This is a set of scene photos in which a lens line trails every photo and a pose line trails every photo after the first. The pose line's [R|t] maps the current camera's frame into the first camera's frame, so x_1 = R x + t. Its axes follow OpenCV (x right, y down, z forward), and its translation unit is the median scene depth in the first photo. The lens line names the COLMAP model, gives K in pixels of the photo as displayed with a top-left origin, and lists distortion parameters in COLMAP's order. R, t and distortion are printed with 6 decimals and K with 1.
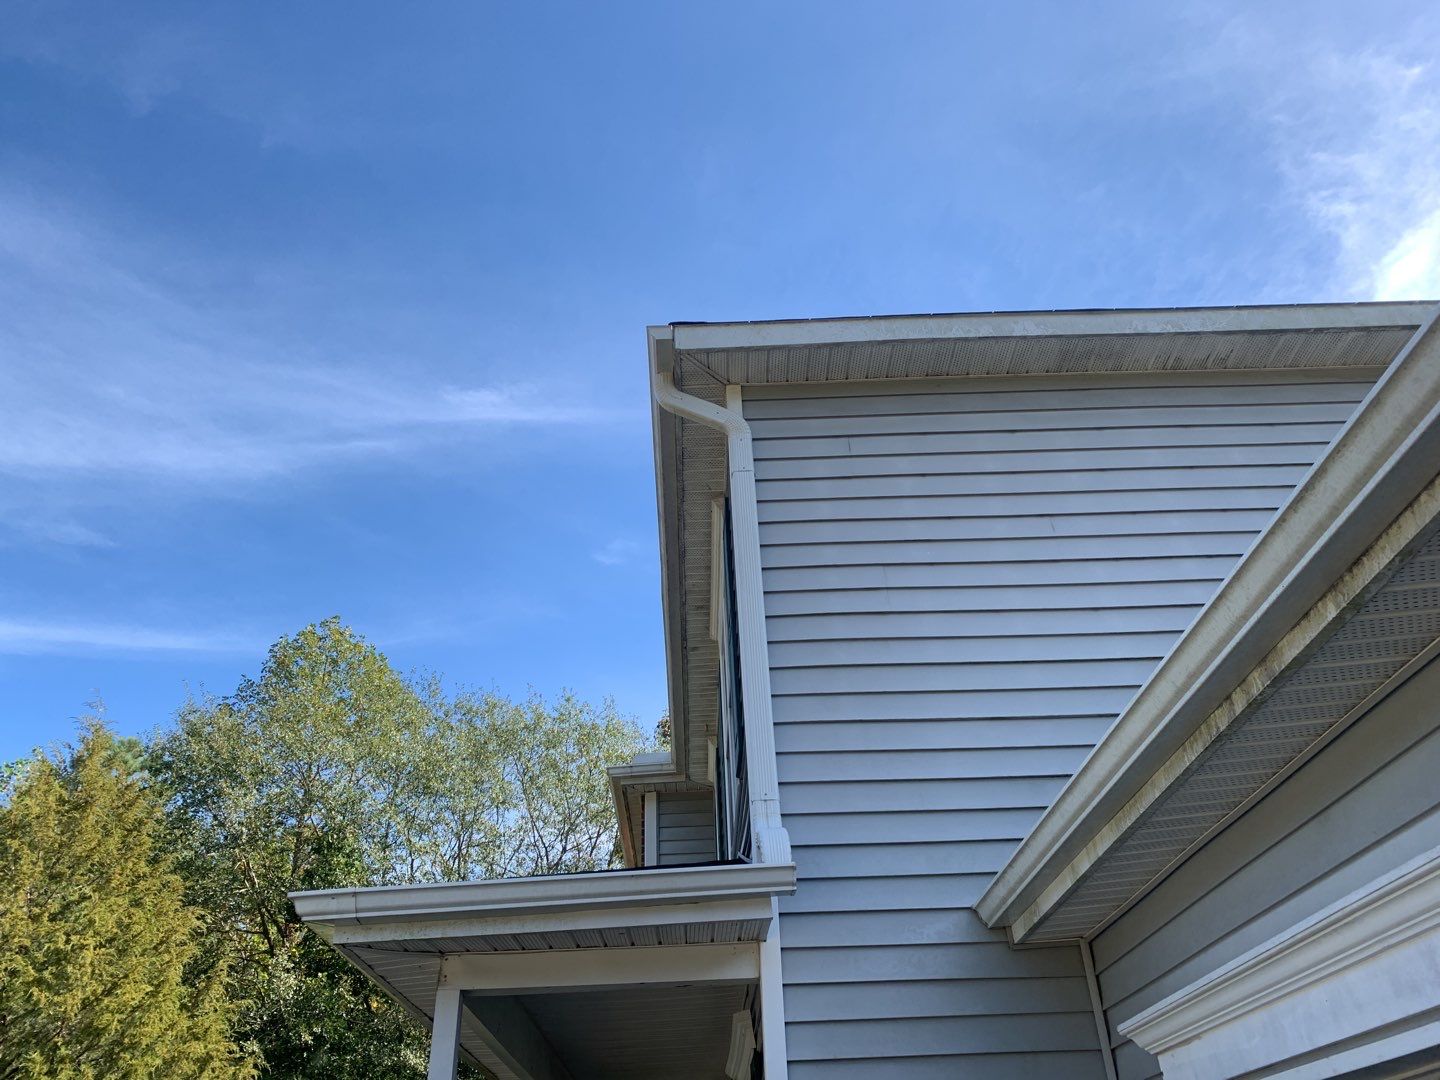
lens RADIAL K [[1057.5, 0, 715.2], [0, 1057.5, 540.0], [0, 0, 1]] dist [0.044900, -0.080128]
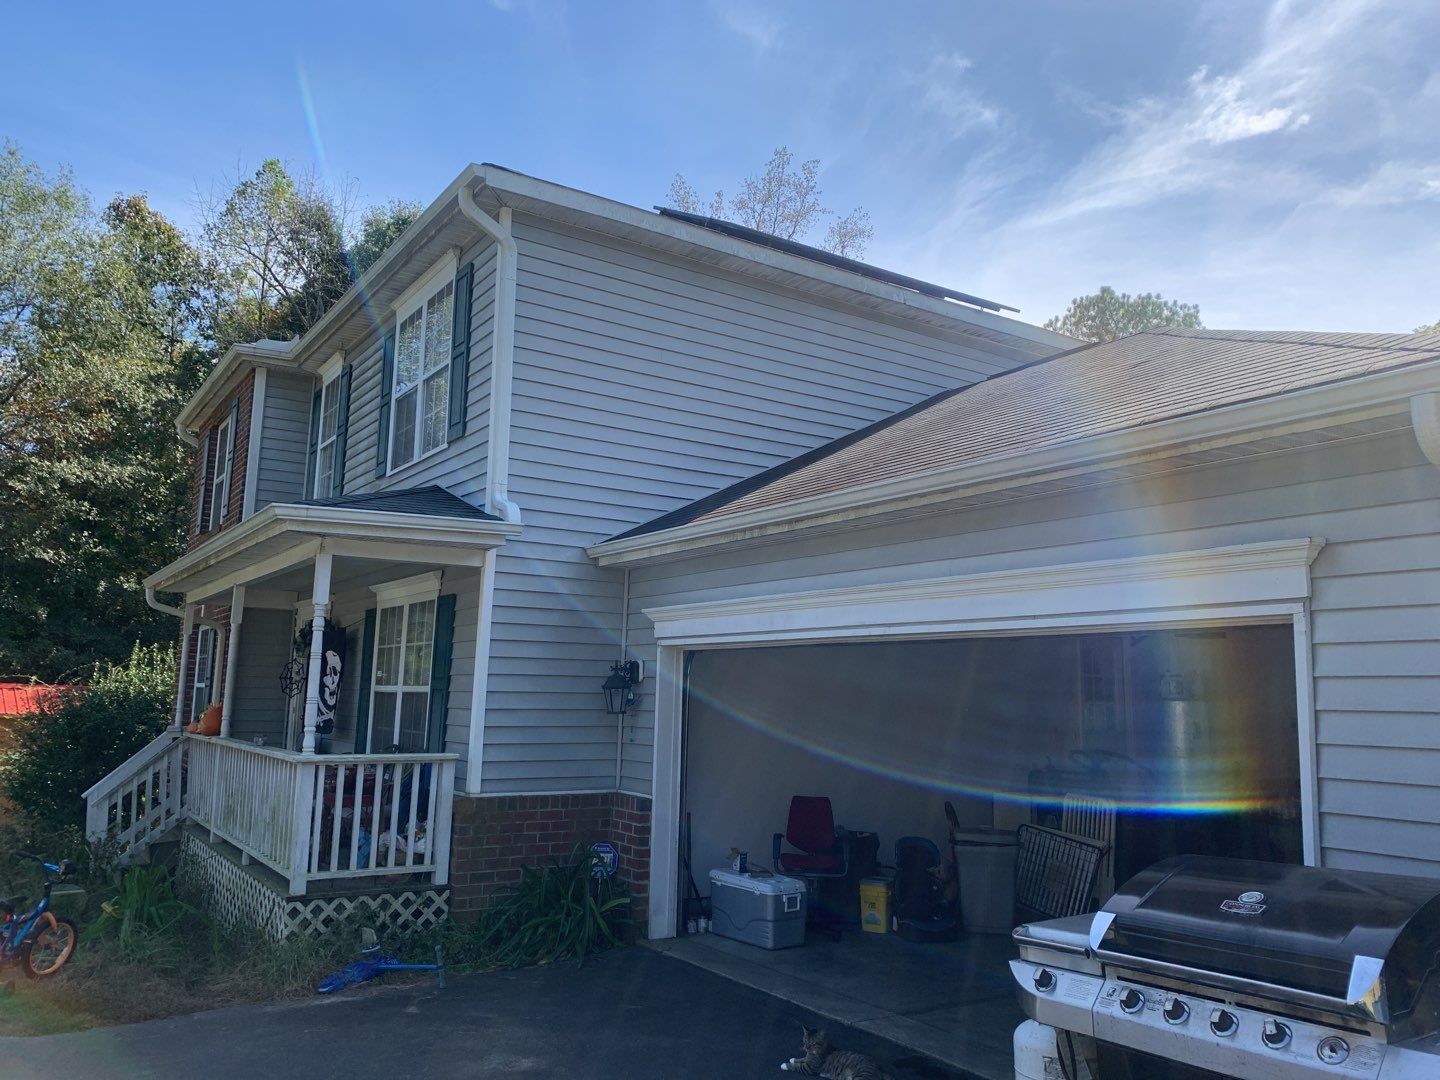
lens RADIAL K [[1057.5, 0, 715.2], [0, 1057.5, 540.0], [0, 0, 1]] dist [0.044900, -0.080128]
pose [[0.825233, 0.124451, 0.550911, -0.490092], [-0.350877, 0.877320, 0.327407, -0.313071], [-0.442579, -0.463489, 0.767660, -0.505707]]
